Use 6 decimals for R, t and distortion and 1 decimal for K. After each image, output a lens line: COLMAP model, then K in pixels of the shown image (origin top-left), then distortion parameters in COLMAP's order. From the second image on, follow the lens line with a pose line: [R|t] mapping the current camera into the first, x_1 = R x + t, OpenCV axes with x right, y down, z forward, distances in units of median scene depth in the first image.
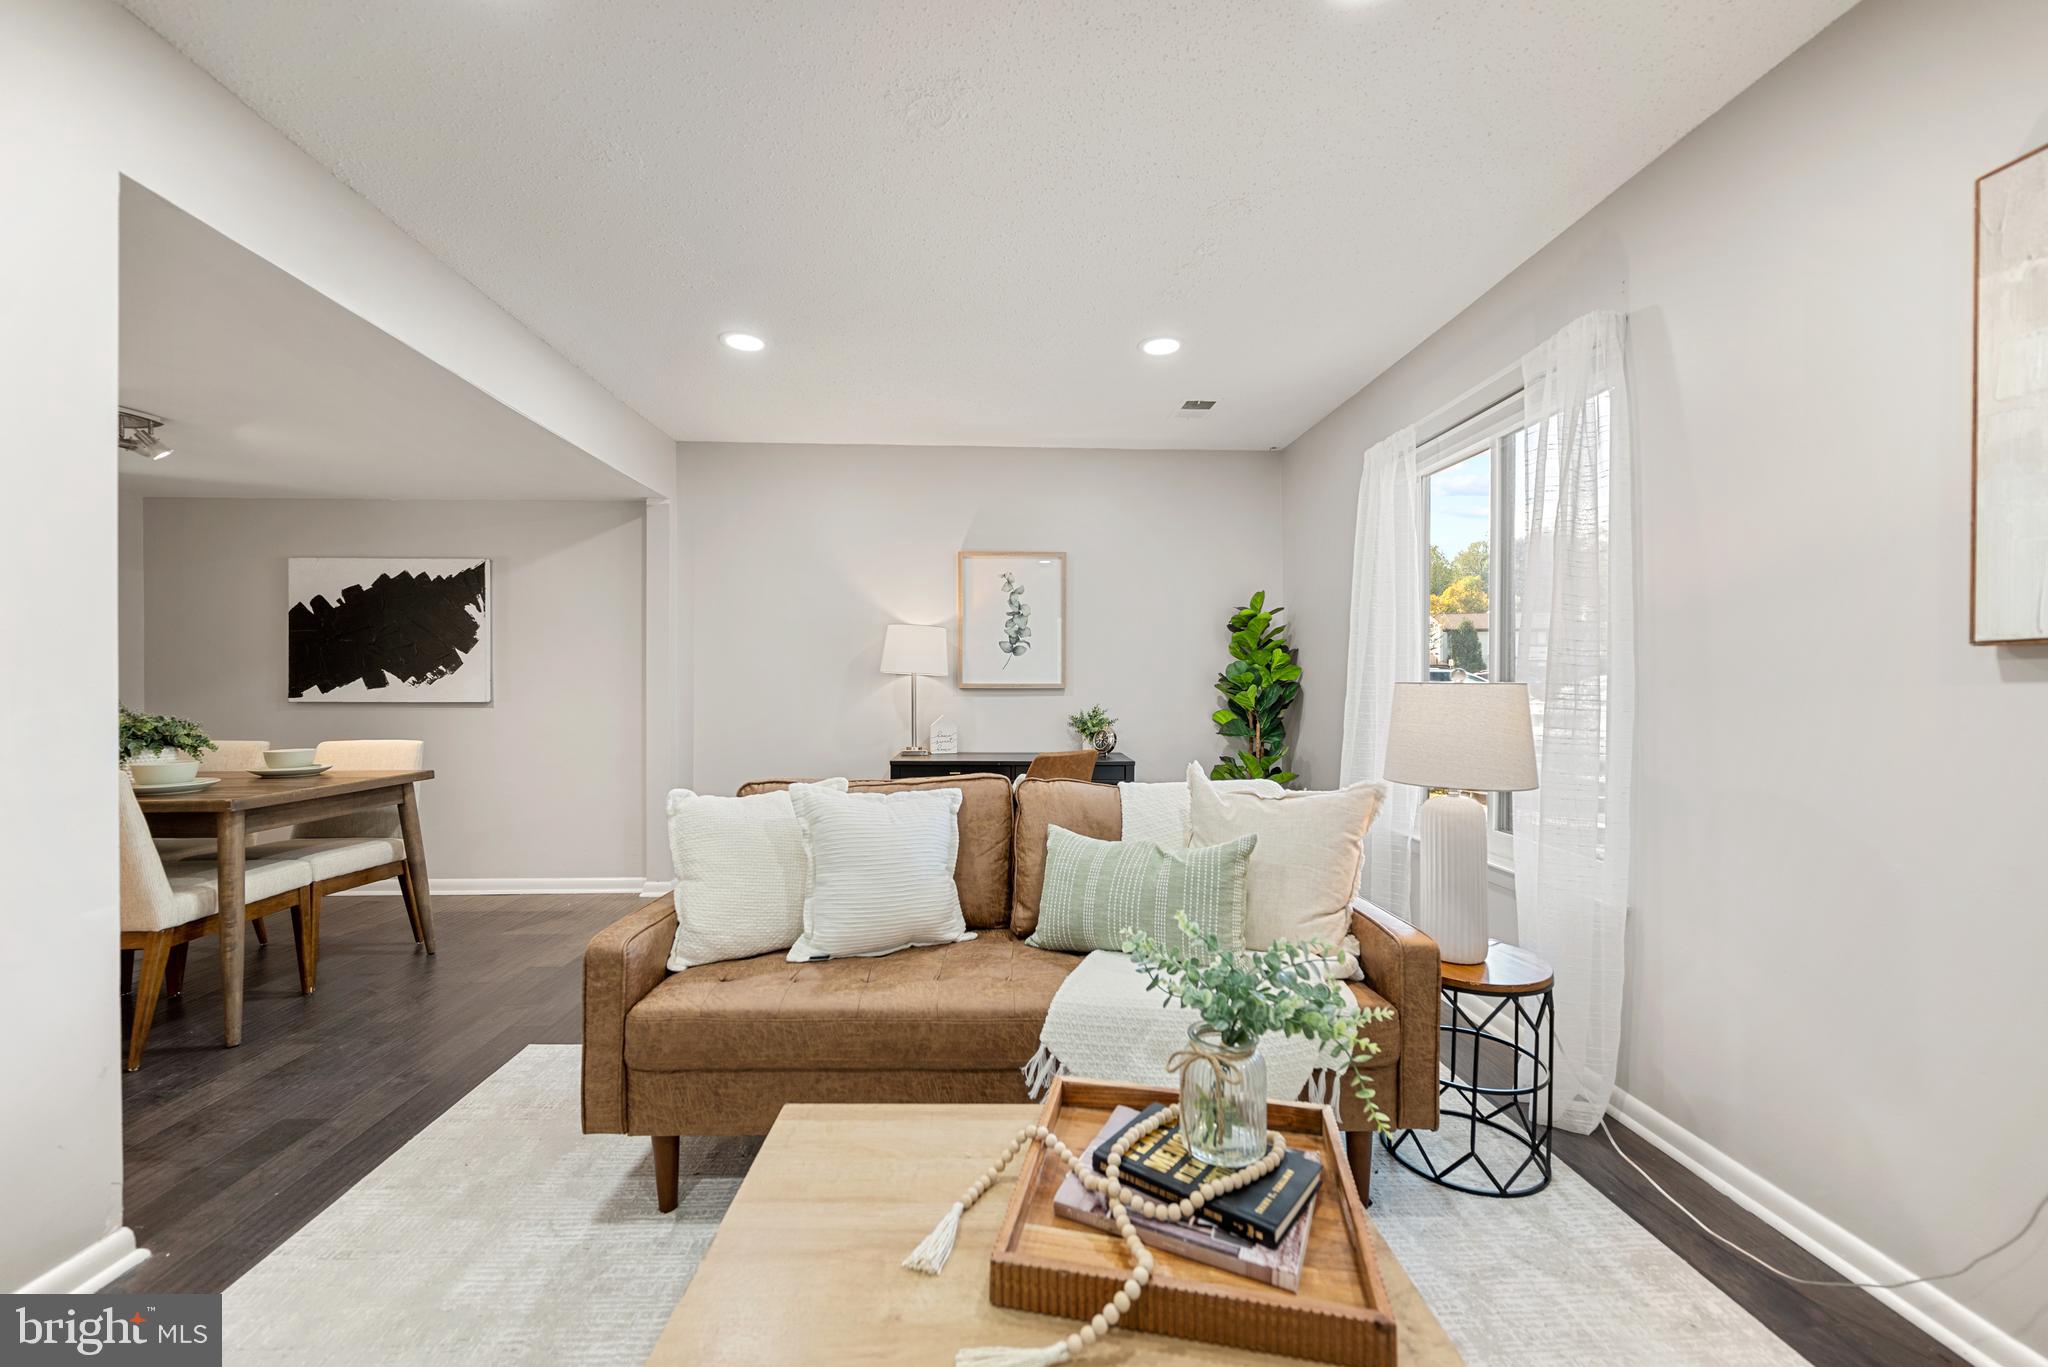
lens RADIAL K [[809.6, 0, 1019.5], [0, 809.6, 679.5], [0, 0, 1]] dist [-0.000136, -0.000036]
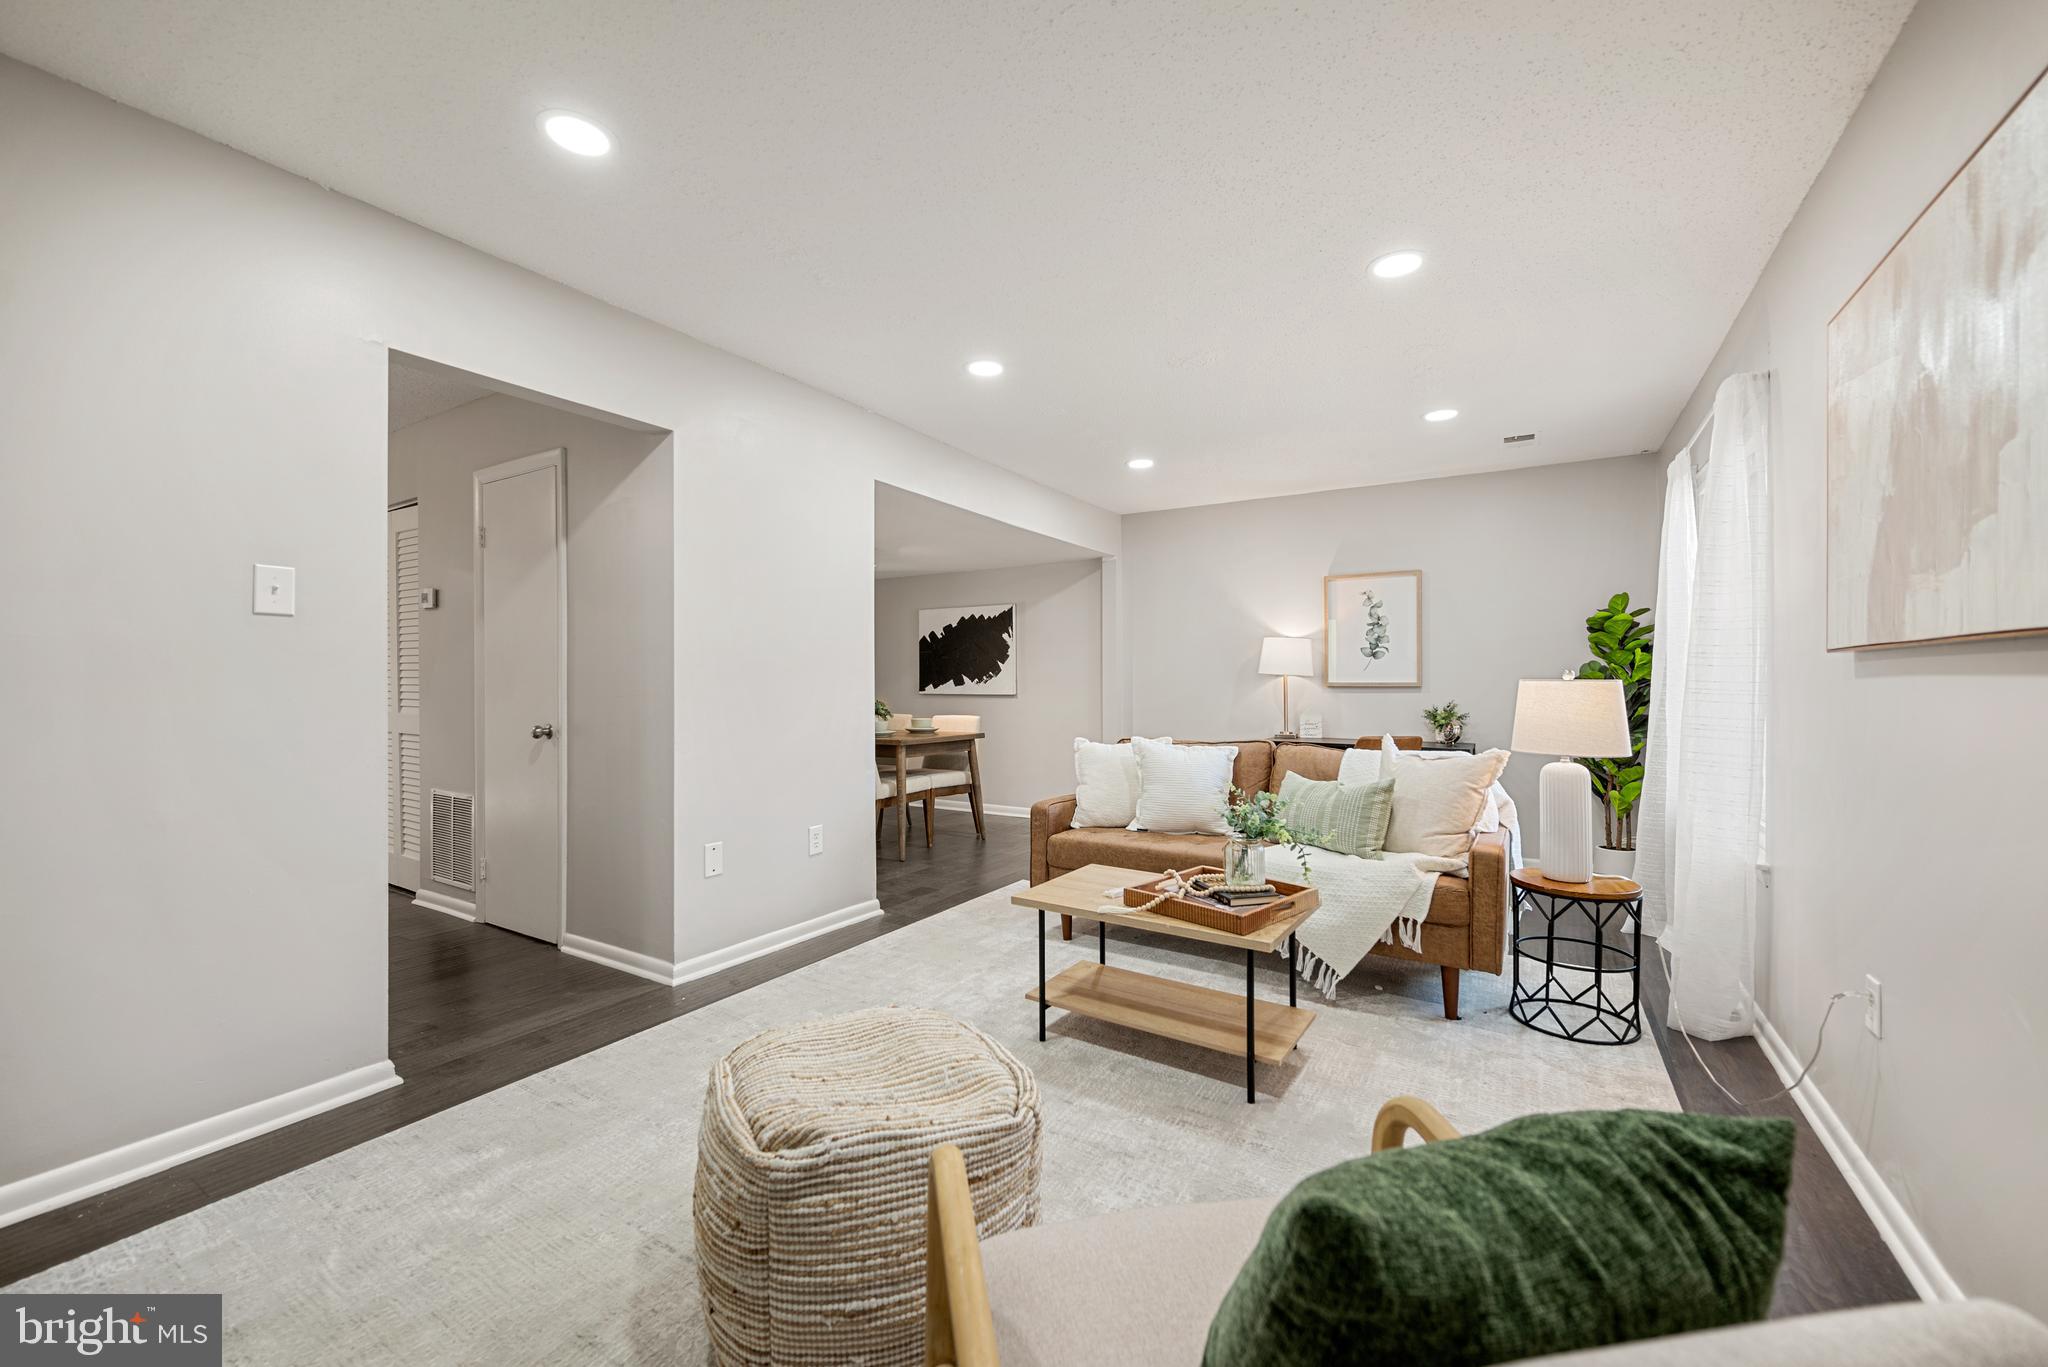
lens RADIAL K [[813.3, 0, 1020.9], [0, 813.3, 675.3], [0, 0, 1]] dist [0.000137, 0.000020]
pose [[0.824299, -0.007007, -0.566111, 0.289339], [0.003768, 0.999969, -0.006892, 0.001299], [0.566142, 0.003548, 0.824300, -0.345194]]
